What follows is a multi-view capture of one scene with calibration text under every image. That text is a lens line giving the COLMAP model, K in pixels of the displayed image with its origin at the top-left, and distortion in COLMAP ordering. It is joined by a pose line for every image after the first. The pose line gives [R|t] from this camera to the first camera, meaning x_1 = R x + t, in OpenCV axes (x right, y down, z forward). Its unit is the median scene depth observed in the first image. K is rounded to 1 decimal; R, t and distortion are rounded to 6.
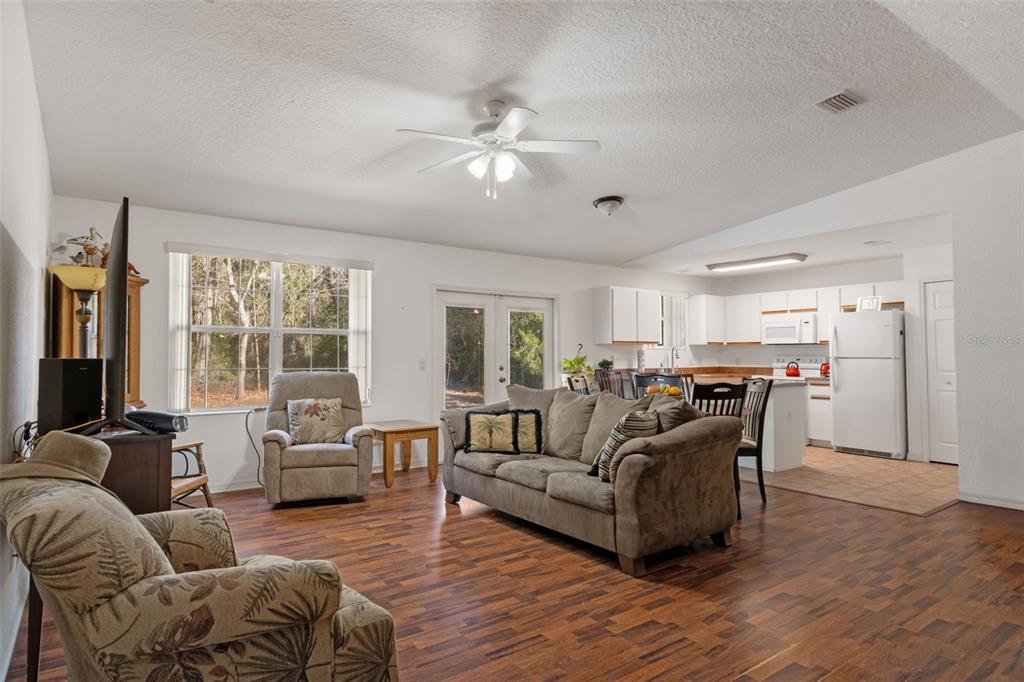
lens RADIAL K [[575.6, 0, 511.8], [0, 575.6, 337.3], [0, 0, 1]] dist [0.000195, 0.000373]
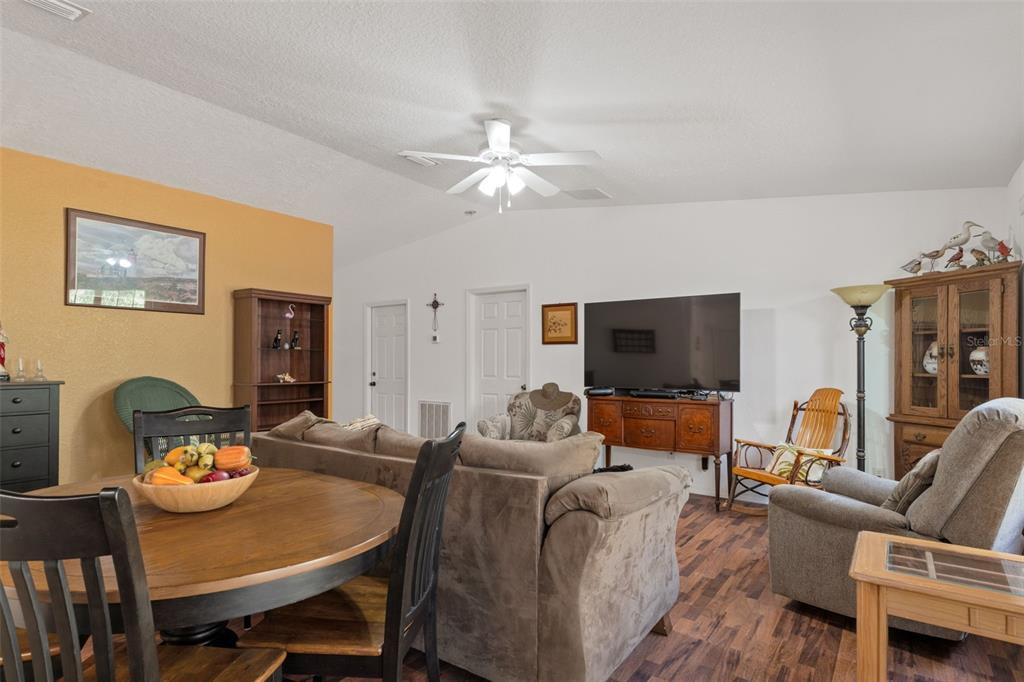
lens RADIAL K [[542.6, 0, 508.9], [0, 542.6, 357.0], [0, 0, 1]] dist [0.000829, 0.000250]
pose [[-0.950608, -0.002573, -0.310384, 0.139090], [0.009456, 0.999261, -0.037245, 0.029412], [0.310250, -0.038340, -0.949881, 1.031833]]
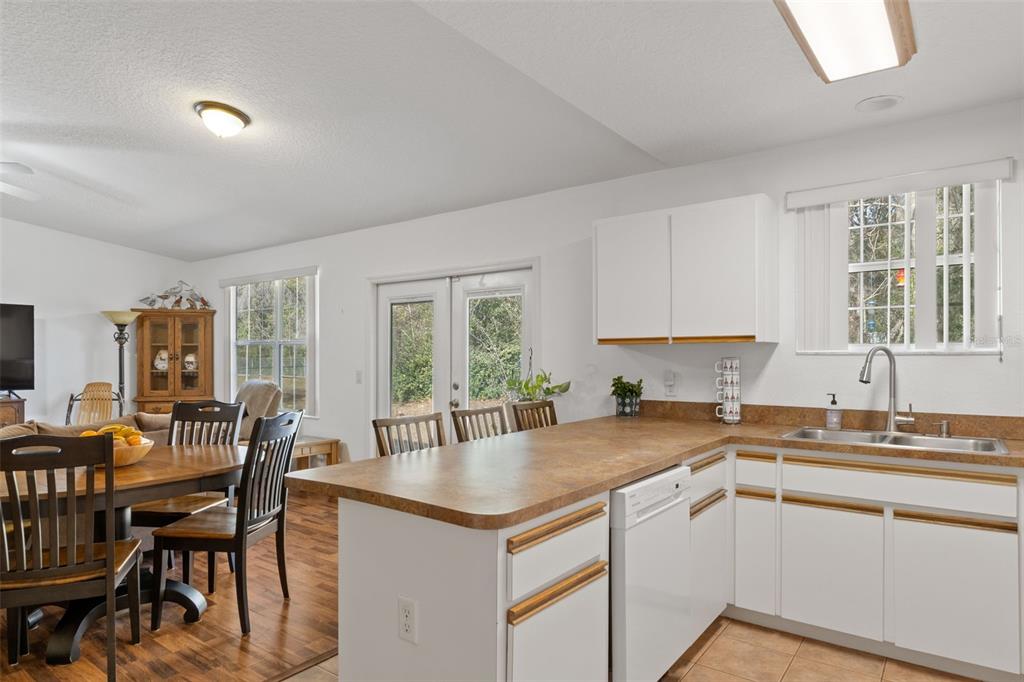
lens RADIAL K [[594.4, 0, 510.9], [0, 594.4, 358.5], [0, 0, 1]] dist [-0.014157, -0.000983]
pose [[0.297193, 0.003522, -0.954811, 0.687747], [0.030862, 0.999435, 0.013293, 0.015381], [0.954318, -0.033418, 0.296917, 0.896698]]
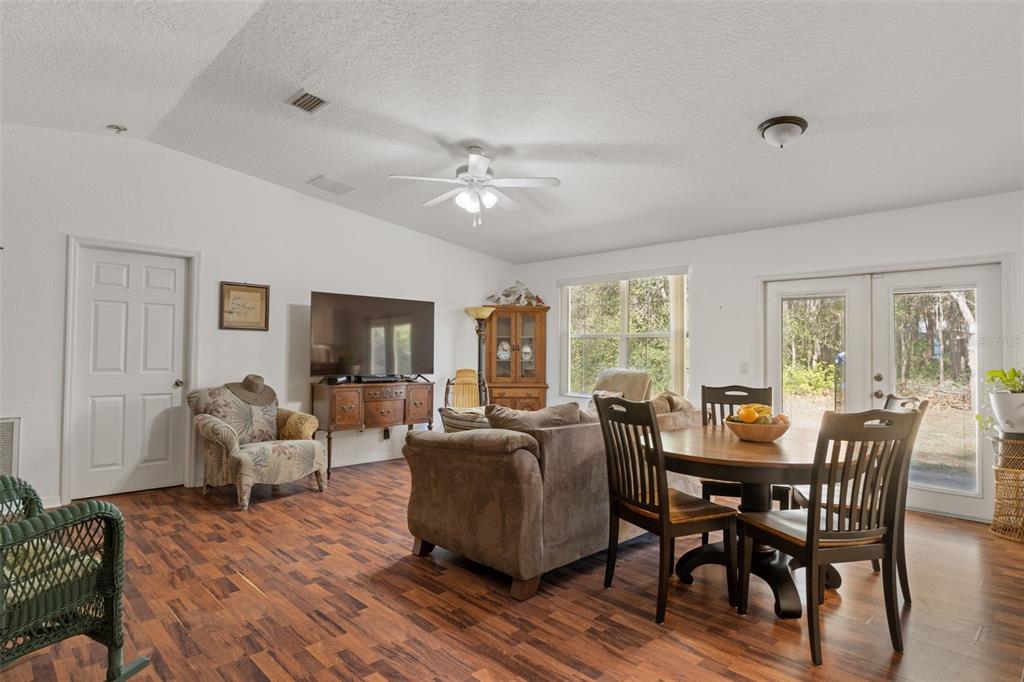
lens RADIAL K [[558.5, 0, 510.2], [0, 558.5, 339.0], [0, 0, 1]] dist [-0.001361, -0.000287]
pose [[0.140300, -0.023023, -0.989841, 0.617818], [0.019859, 0.999594, -0.020435, 0.012786], [0.989910, -0.016790, 0.140700, 0.483896]]
